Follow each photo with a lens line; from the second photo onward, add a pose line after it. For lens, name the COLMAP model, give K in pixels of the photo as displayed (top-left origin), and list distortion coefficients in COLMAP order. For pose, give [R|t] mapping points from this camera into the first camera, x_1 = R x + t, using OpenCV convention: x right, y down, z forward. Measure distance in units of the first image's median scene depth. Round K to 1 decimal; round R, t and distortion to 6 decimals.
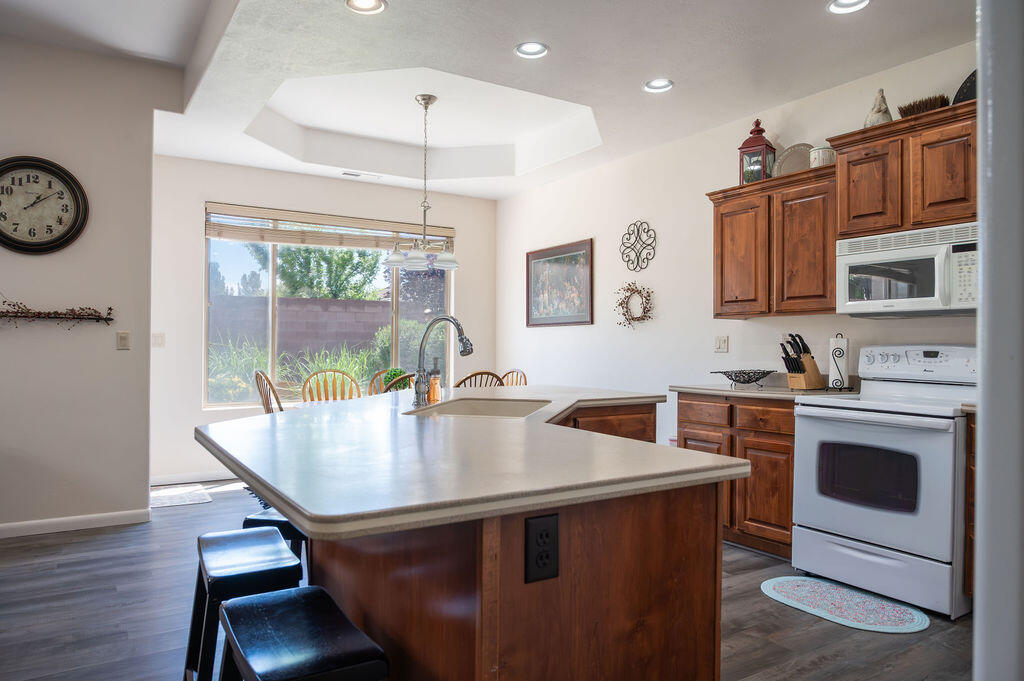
lens RADIAL K [[698.5, 0, 505.6], [0, 698.5, 340.0], [0, 0, 1]] dist [-0.027150, 0.007572]
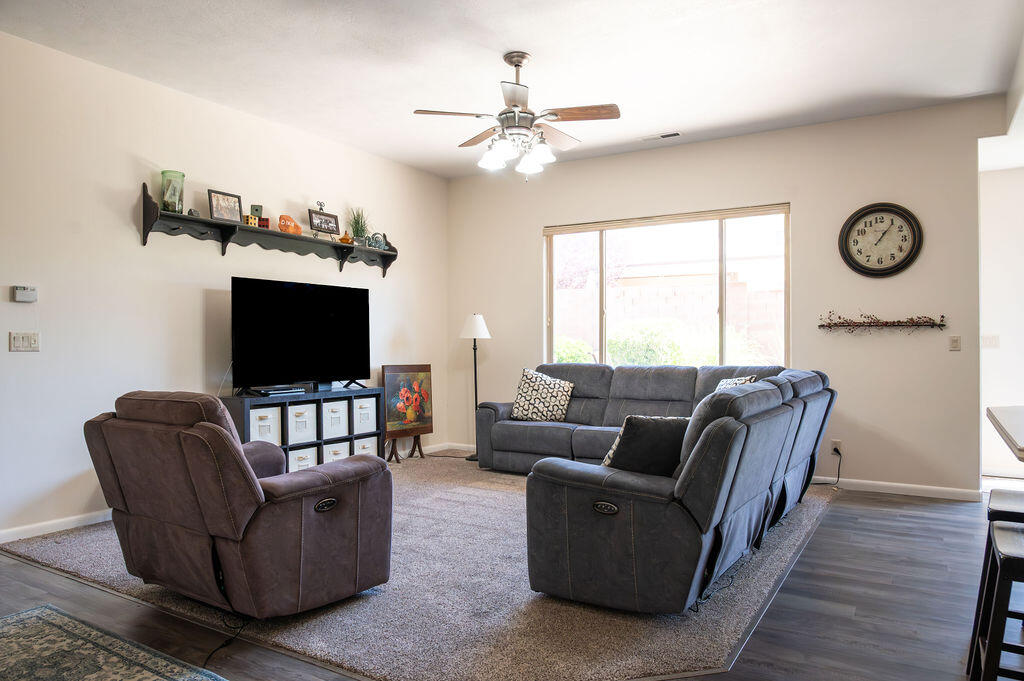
lens RADIAL K [[698.5, 0, 506.2], [0, 698.5, 338.9], [0, 0, 1]] dist [-0.027150, 0.007572]
pose [[0.447219, -0.013587, -0.894321, 0.150361], [0.011940, 0.999886, -0.009220, -0.004083], [0.894345, -0.006554, 0.447330, -0.196195]]
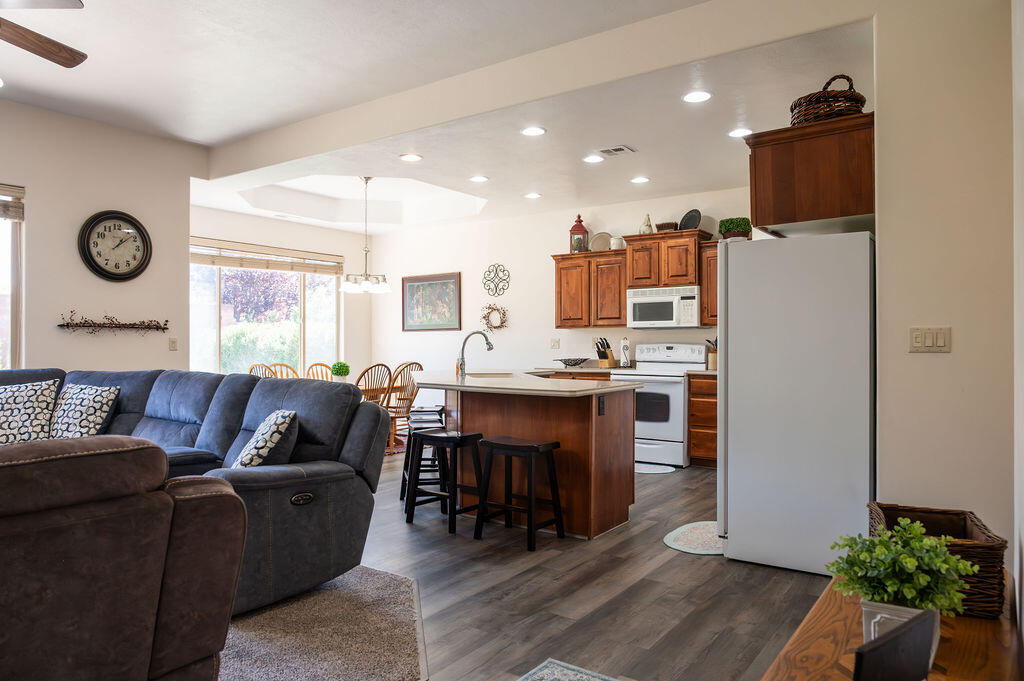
lens RADIAL K [[698.5, 0, 517.1], [0, 698.5, 339.5], [0, 0, 1]] dist [-0.027150, 0.007572]
pose [[0.921199, -0.004158, 0.389069, -0.437225], [0.003177, 0.999990, 0.003164, -0.009339], [-0.389078, -0.001679, 0.921203, -0.522469]]
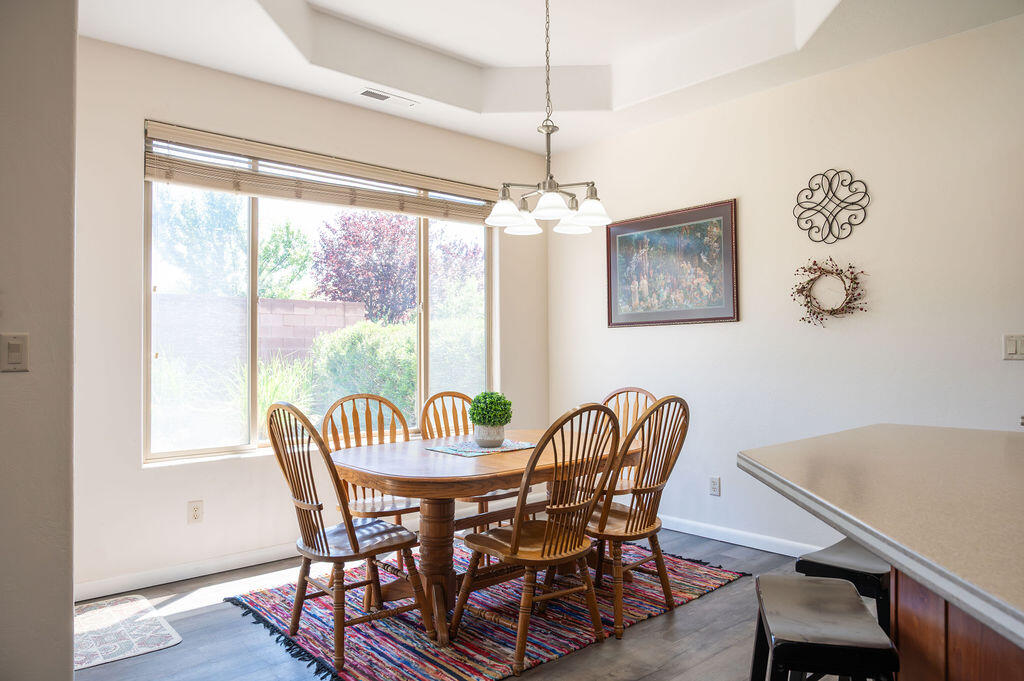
lens RADIAL K [[698.5, 0, 513.2], [0, 698.5, 340.3], [0, 0, 1]] dist [-0.027150, 0.007572]
pose [[0.985515, -0.008773, 0.169364, -0.278486], [0.010132, 0.999923, -0.007159, -0.000863], [-0.169288, 0.008771, 0.985528, 0.450653]]
